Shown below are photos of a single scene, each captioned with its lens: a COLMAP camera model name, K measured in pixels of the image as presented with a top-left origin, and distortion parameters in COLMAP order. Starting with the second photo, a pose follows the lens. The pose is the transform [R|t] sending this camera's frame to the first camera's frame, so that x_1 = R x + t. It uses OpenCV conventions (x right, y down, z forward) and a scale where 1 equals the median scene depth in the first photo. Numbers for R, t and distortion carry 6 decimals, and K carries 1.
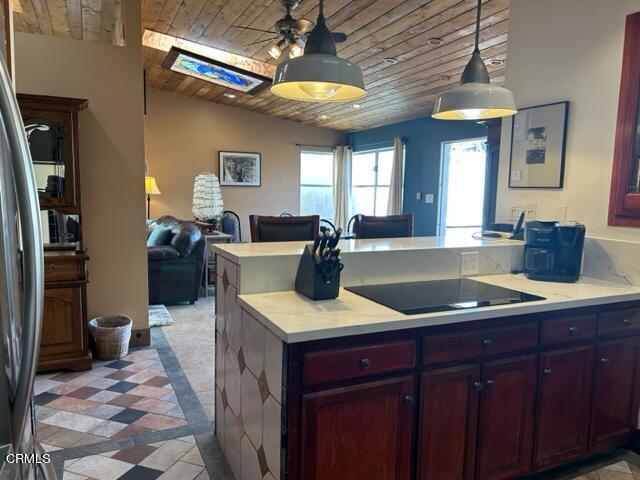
lens RADIAL K [[486.6, 0, 320.3], [0, 486.6, 244.5], [0, 0, 1]] dist [0.071907, -0.062721]
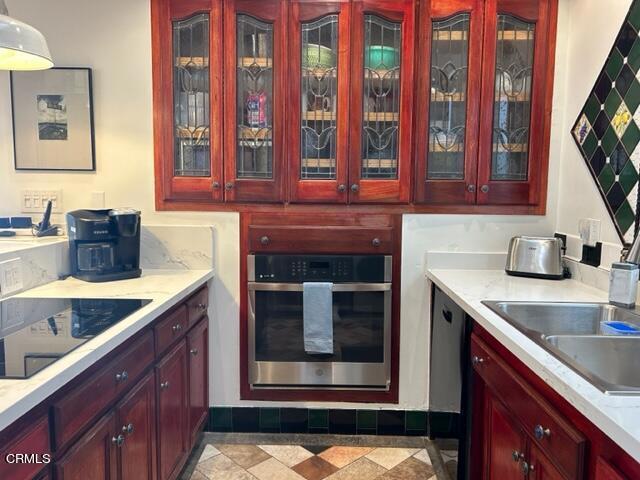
lens RADIAL K [[490.0, 0, 307.7], [0, 490.0, 239.3], [0, 0, 1]] dist [0.048922, -0.063229]
pose [[0.447955, -0.104723, 0.887902, -0.117915], [0.101068, 0.992682, 0.066091, -0.016369], [-0.888325, 0.060132, 0.455261, 0.298649]]
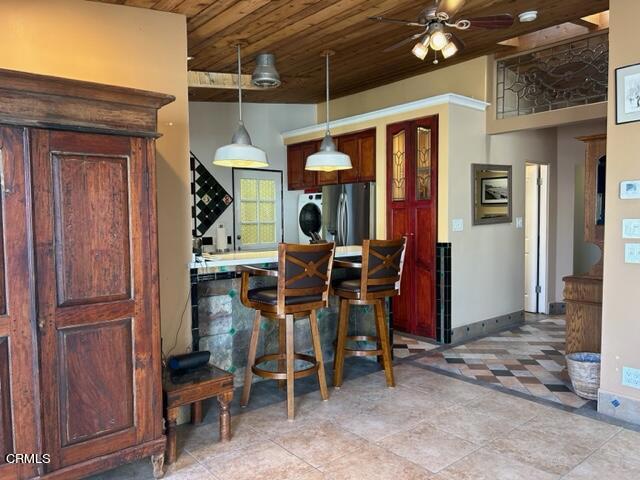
lens RADIAL K [[486.6, 0, 320.3], [0, 486.6, 244.5], [0, 0, 1]] dist [0.071907, -0.062721]
pose [[-0.966561, 0.003571, -0.256413, 0.424089], [-0.039332, 0.986007, 0.161998, -0.253185], [0.253403, 0.166666, -0.952895, 2.317605]]
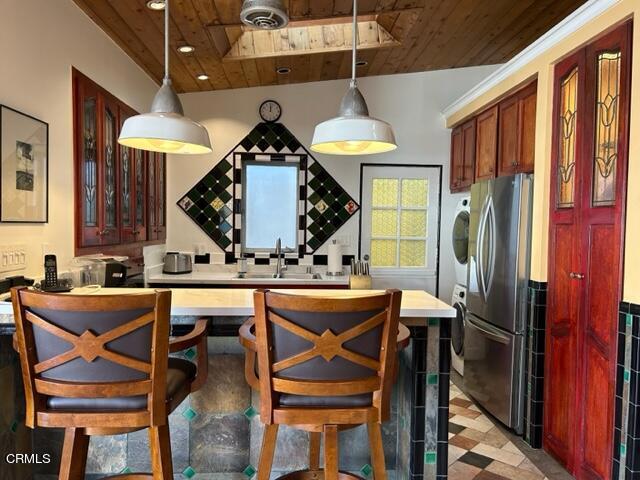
lens RADIAL K [[486.6, 0, 320.3], [0, 486.6, 244.5], [0, 0, 1]] dist [0.071907, -0.062721]
pose [[-0.925389, -0.050121, 0.375691, -0.282920], [0.009358, 0.987894, 0.154845, -0.210128], [-0.378904, 0.146807, -0.913717, 1.645137]]
